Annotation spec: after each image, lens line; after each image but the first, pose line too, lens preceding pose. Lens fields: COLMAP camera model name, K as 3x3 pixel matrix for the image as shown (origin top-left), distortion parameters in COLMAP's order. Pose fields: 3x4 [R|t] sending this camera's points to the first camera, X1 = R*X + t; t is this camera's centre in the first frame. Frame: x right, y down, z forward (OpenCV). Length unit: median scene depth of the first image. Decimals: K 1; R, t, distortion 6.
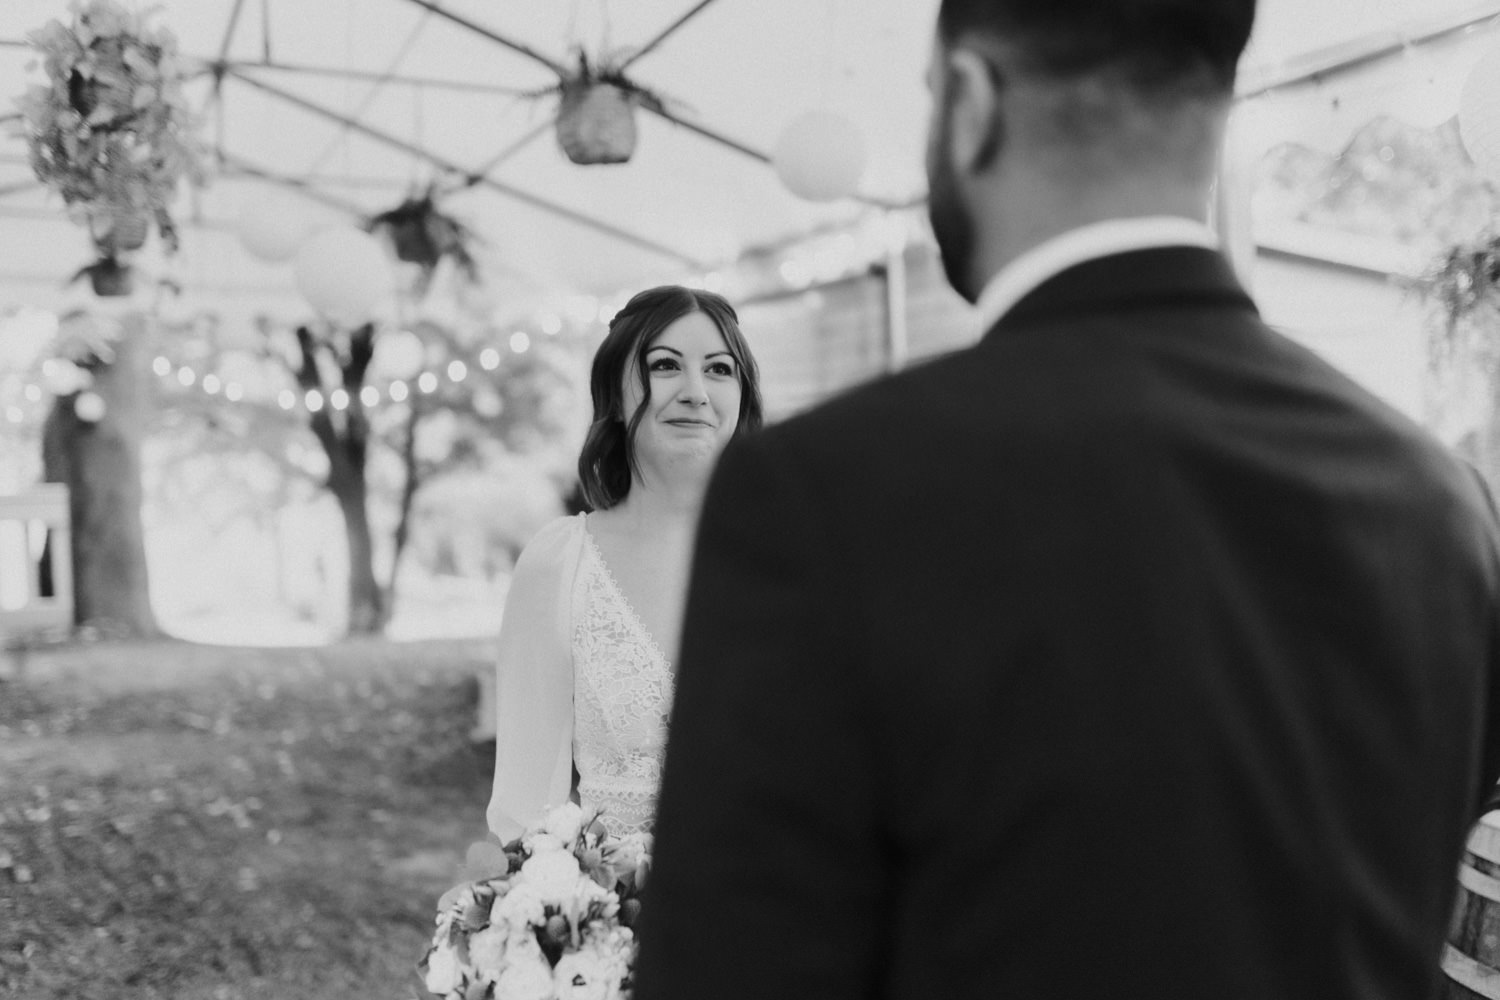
lens RADIAL K [[1437.7, 0, 754.0], [0, 1437.7, 508.5], [0, 0, 1]] dist [0.003113, 0.000000]
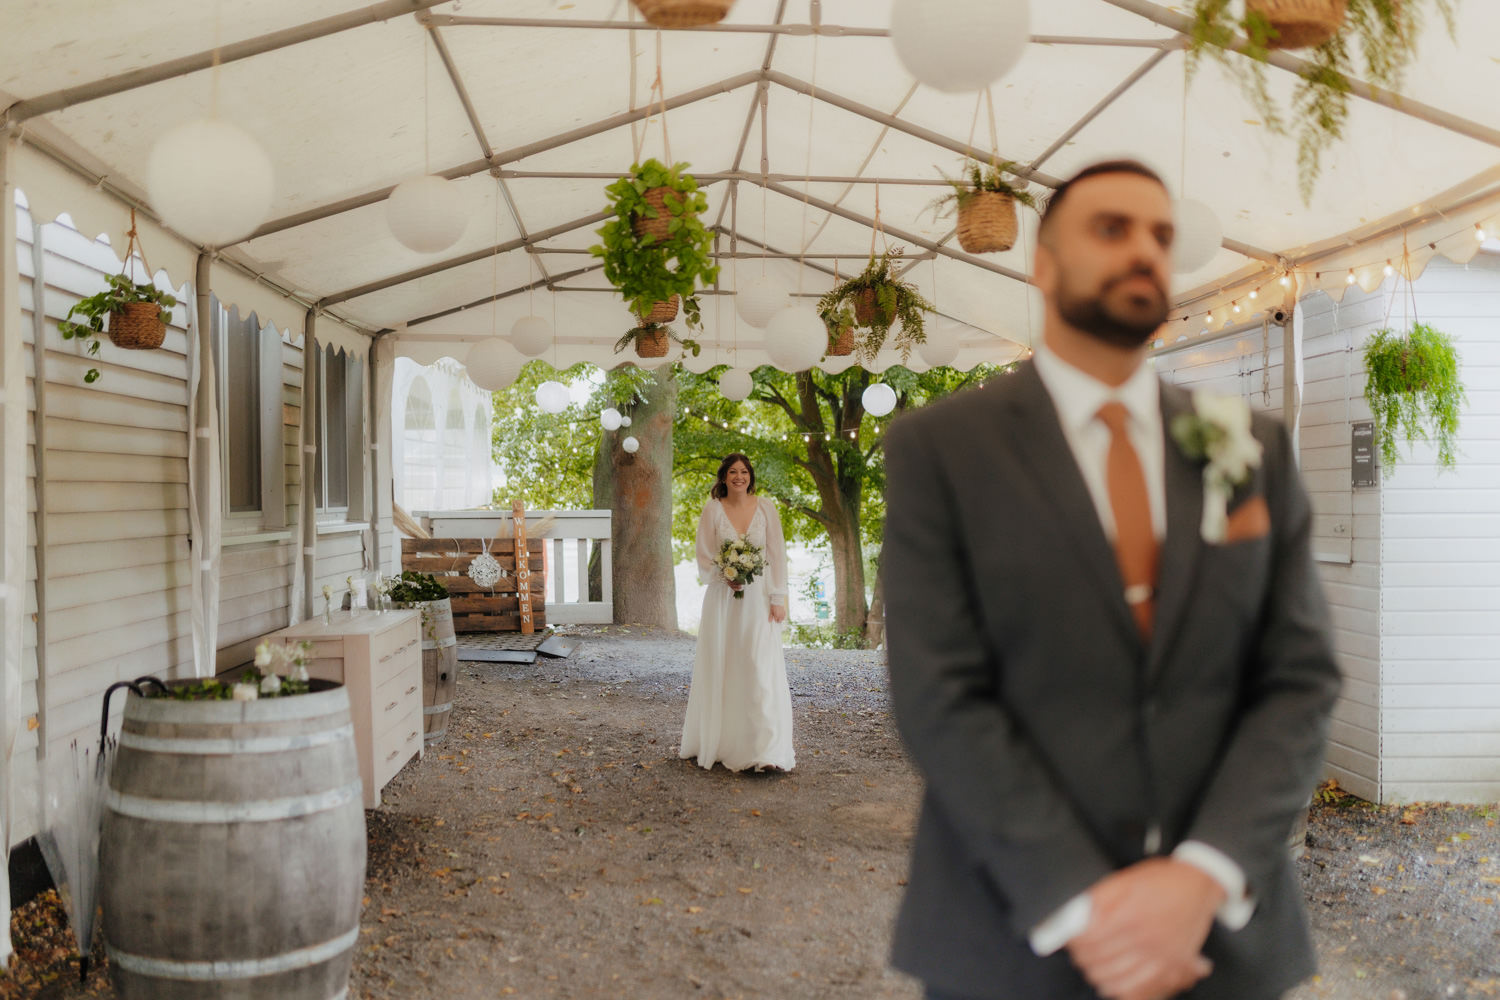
lens RADIAL K [[1437.7, 0, 748.3], [0, 1437.7, 499.2], [0, 0, 1]] dist [0.003113, 0.000000]
pose [[0.939877, 0.014428, -0.341208, 0.099357], [-0.027440, 0.999067, -0.033340, 0.028898], [0.340409, 0.040698, 0.939396, -0.225102]]
